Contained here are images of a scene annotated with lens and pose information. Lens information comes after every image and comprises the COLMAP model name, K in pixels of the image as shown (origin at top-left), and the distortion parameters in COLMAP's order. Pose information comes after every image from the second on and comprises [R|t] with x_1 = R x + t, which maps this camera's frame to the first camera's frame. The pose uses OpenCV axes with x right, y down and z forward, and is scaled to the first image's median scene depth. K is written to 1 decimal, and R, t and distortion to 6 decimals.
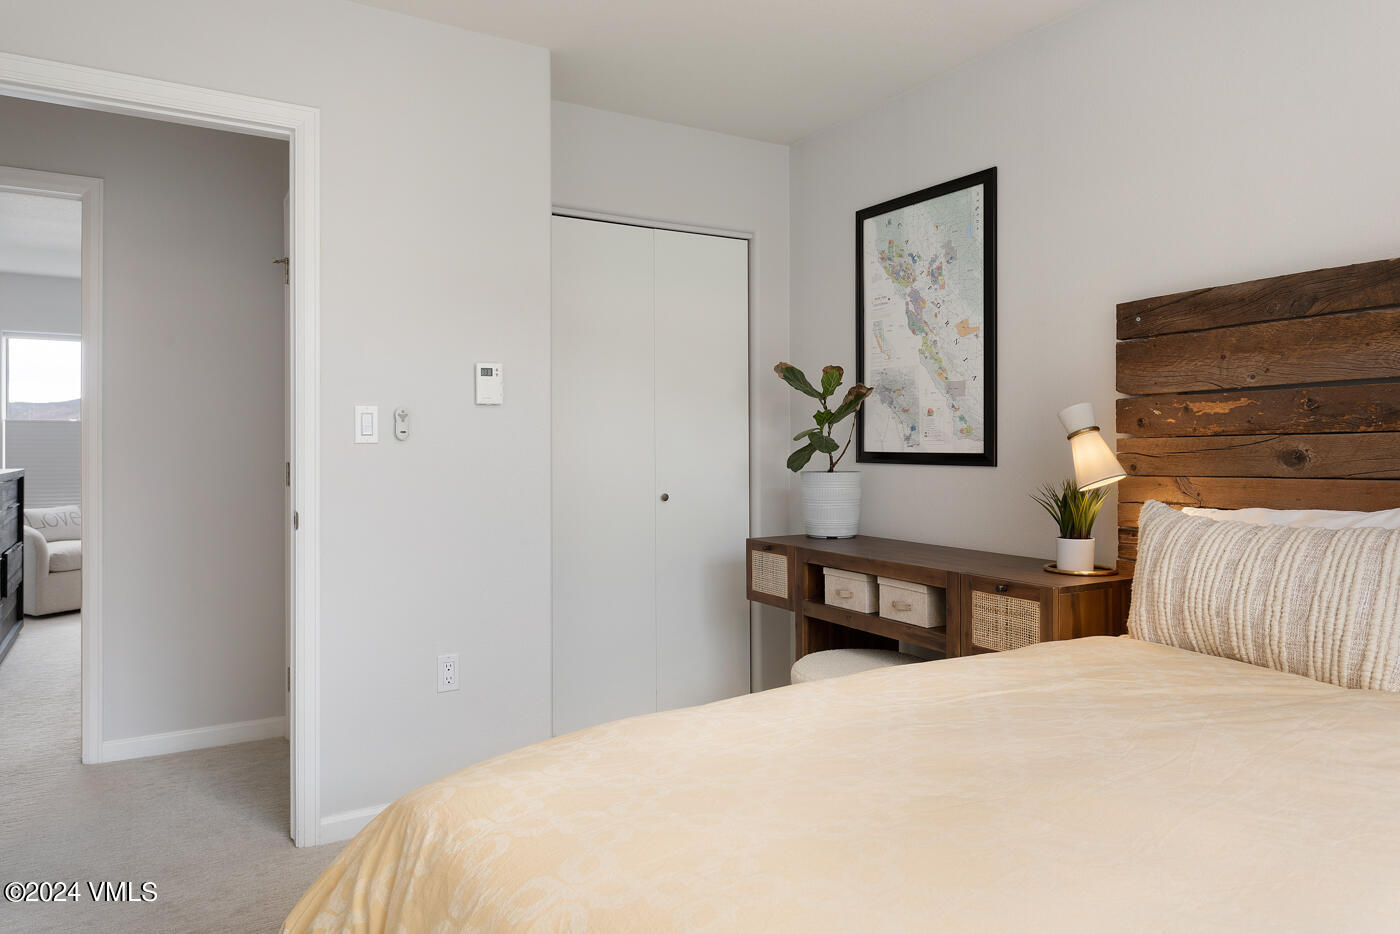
lens RADIAL K [[890.9, 0, 700.8], [0, 890.9, 436.5], [0, 0, 1]] dist [-0.000620, 0.000247]
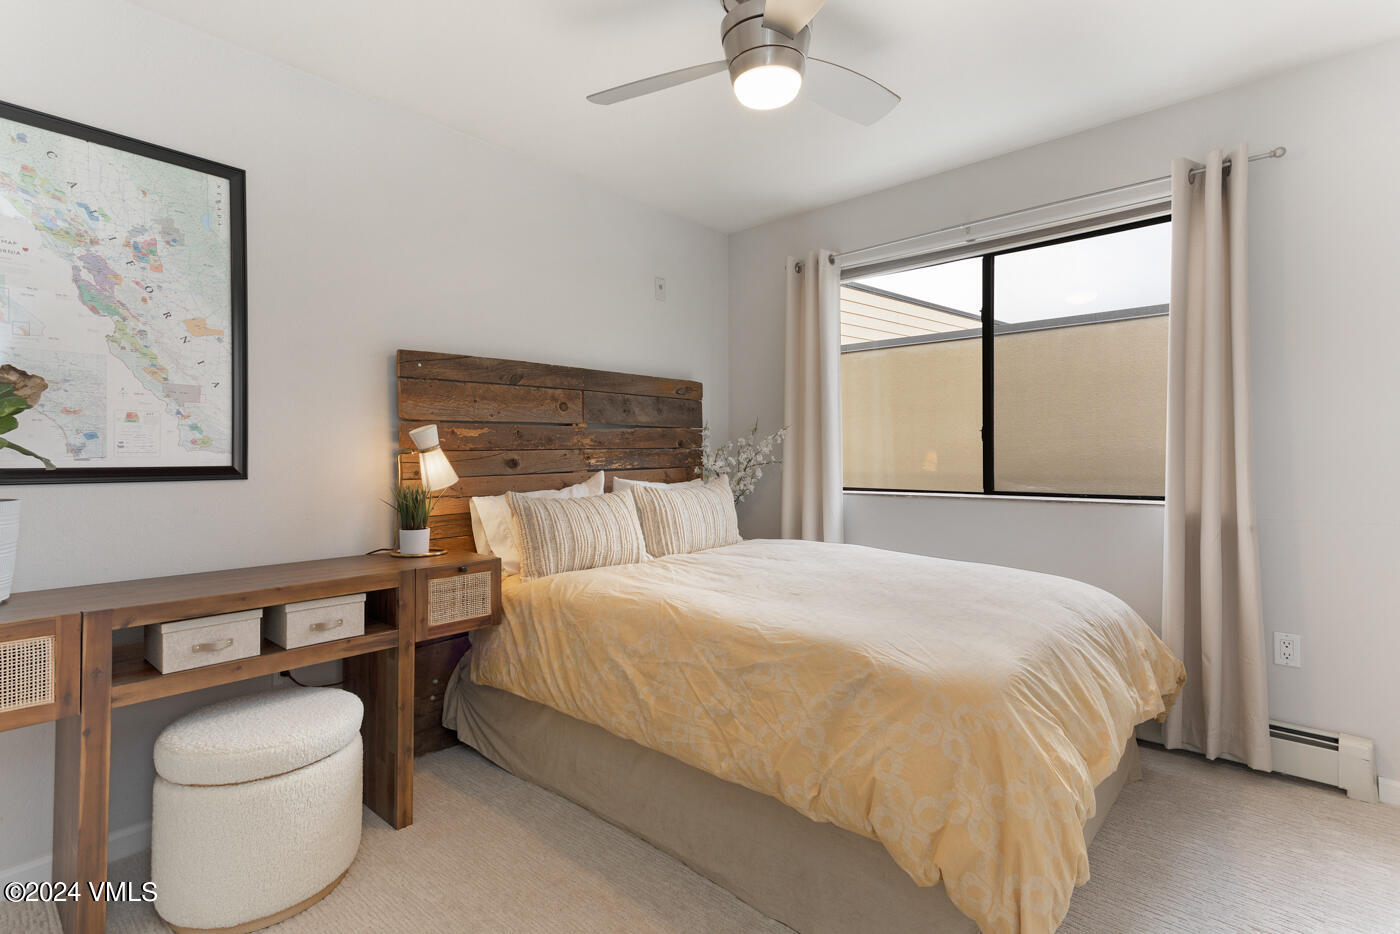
lens RADIAL K [[672.4, 0, 703.2], [0, 672.4, 465.0], [0, 0, 1]] dist [0.000652, 0.000520]
pose [[-0.305336, -0.012815, 0.952158, -0.511104], [-0.006342, 0.999915, 0.011425, 0.006331], [-0.952224, -0.002550, -0.305391, 0.730353]]
